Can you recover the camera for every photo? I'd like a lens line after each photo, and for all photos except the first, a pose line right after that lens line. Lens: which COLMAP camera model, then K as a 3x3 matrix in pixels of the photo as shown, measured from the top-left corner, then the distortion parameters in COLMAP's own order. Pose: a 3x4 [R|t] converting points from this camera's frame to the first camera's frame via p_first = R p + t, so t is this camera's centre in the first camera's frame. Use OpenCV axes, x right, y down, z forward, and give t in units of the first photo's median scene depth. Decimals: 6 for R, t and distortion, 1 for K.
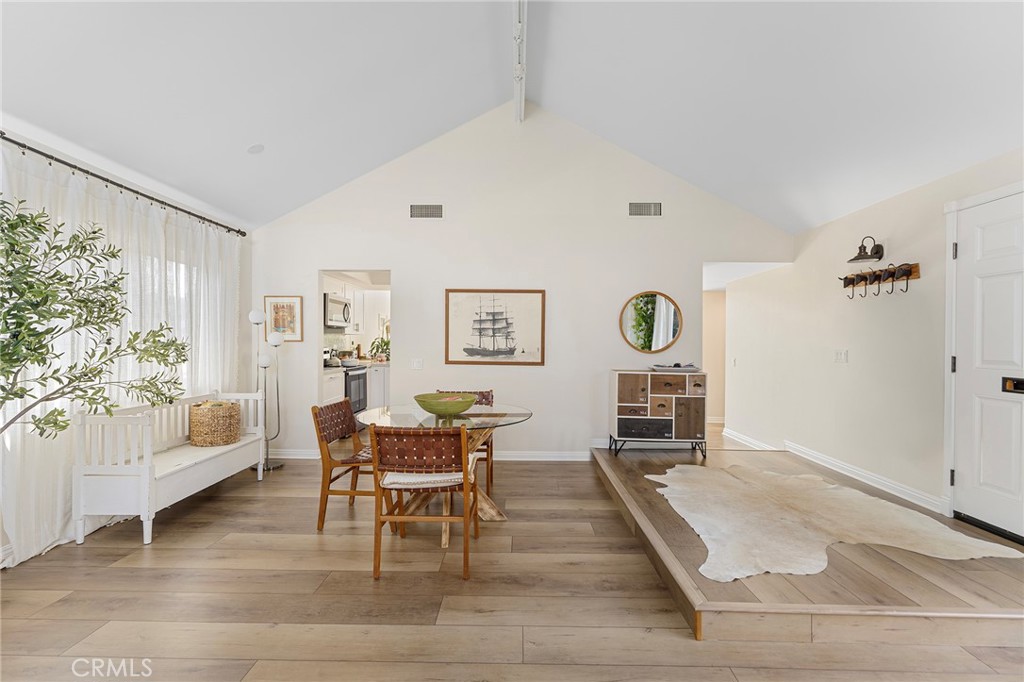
lens RADIAL K [[444.3, 0, 515.2], [0, 444.3, 342.8], [0, 0, 1]] dist [-0.000925, -0.000362]
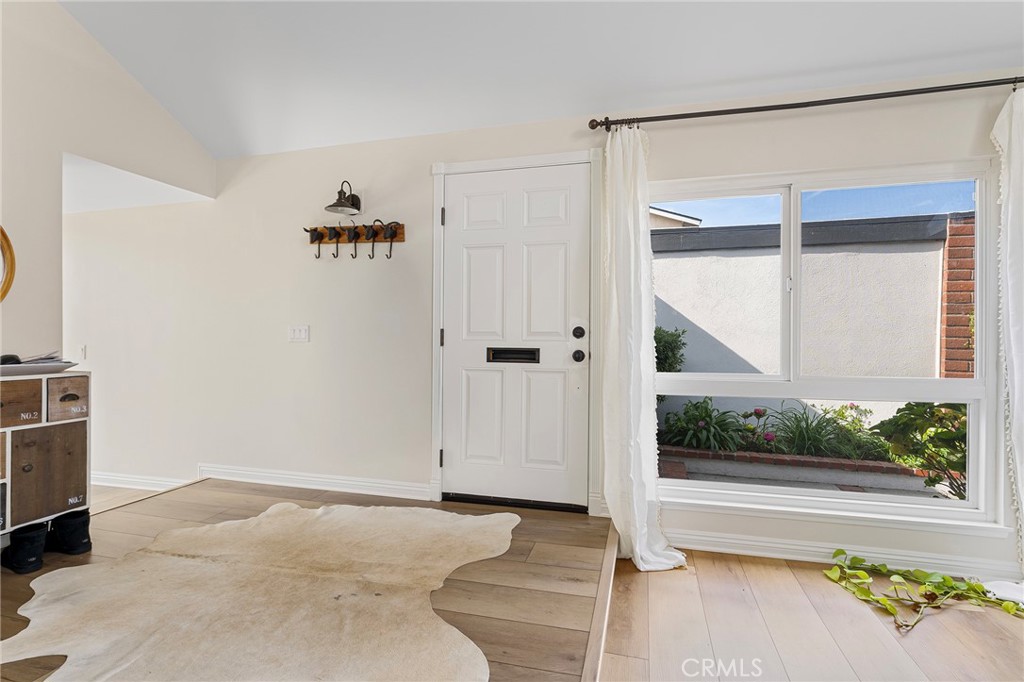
lens RADIAL K [[489.3, 0, 512.6], [0, 489.3, 335.1], [0, 0, 1]] dist [-0.000815, -0.000527]
pose [[0.249126, -0.008451, 0.968434, 0.017004], [0.001507, 0.999964, 0.008339, 0.025532], [-0.968470, -0.000618, 0.249130, 0.436341]]
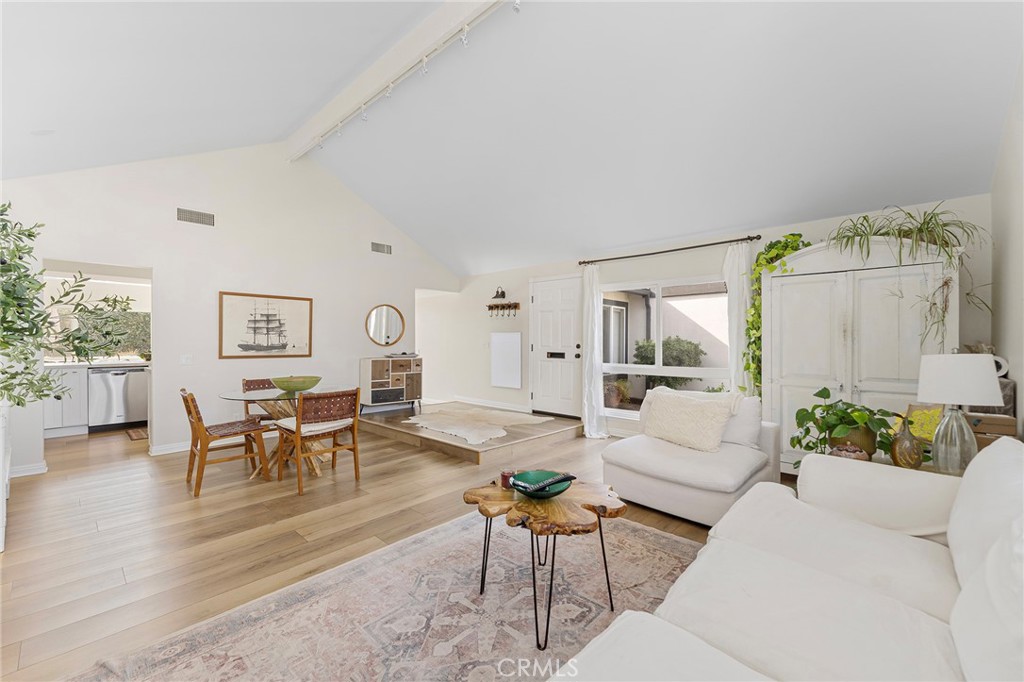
lens RADIAL K [[412.4, 0, 513.4], [0, 412.4, 338.7], [0, 0, 1]] dist [0.002400, 0.000041]
pose [[0.667623, -0.003092, 0.744493, -0.513777], [0.003718, 0.999993, 0.000820, -0.001187], [-0.744490, 0.002221, 0.667630, -0.280843]]
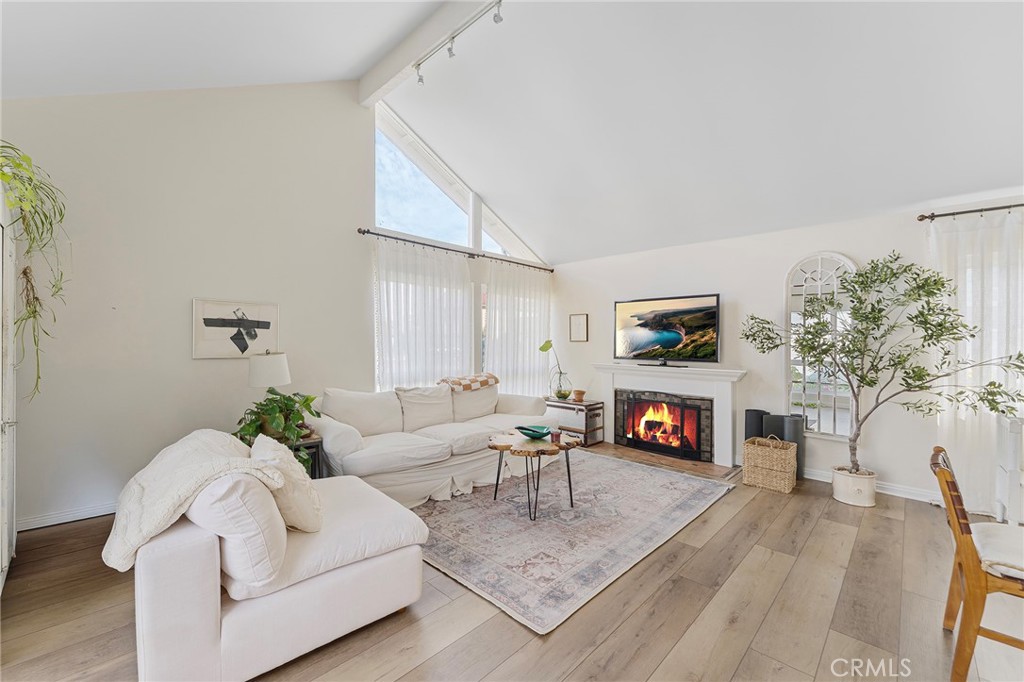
lens RADIAL K [[412.4, 0, 513.4], [0, 412.4, 338.7], [0, 0, 1]] dist [0.002400, 0.000041]
pose [[-0.682794, -0.019543, -0.730349, 0.503355], [-0.016081, 0.999802, -0.011719, -0.005820], [0.730434, 0.003744, -0.682974, 0.546482]]
